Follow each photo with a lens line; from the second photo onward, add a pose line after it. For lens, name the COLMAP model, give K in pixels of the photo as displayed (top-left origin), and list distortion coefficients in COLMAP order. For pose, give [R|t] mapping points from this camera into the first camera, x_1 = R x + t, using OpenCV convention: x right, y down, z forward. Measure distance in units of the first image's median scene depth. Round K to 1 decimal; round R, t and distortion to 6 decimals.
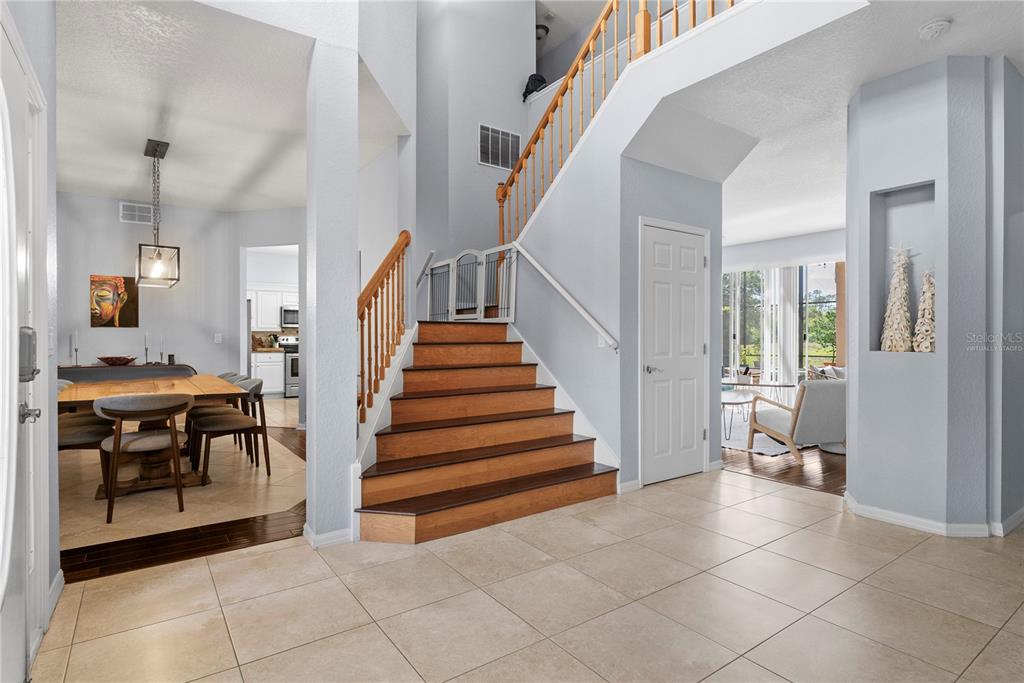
lens RADIAL K [[529.6, 0, 507.6], [0, 529.6, 339.7], [0, 0, 1]] dist [-0.002636, 0.000108]
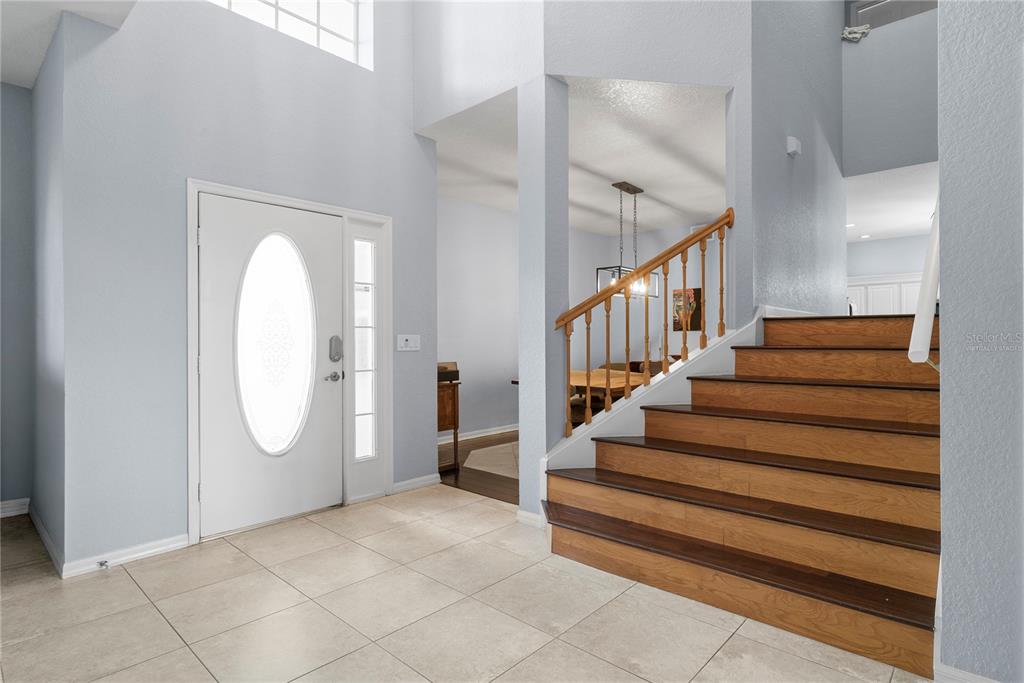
lens RADIAL K [[529.6, 0, 507.6], [0, 529.6, 339.6], [0, 0, 1]] dist [-0.002636, 0.000108]
pose [[0.209059, -0.000098, -0.977903, 0.567915], [-0.000848, 1.000000, -0.000282, -0.004369], [0.977903, 0.000888, 0.209059, 0.533547]]
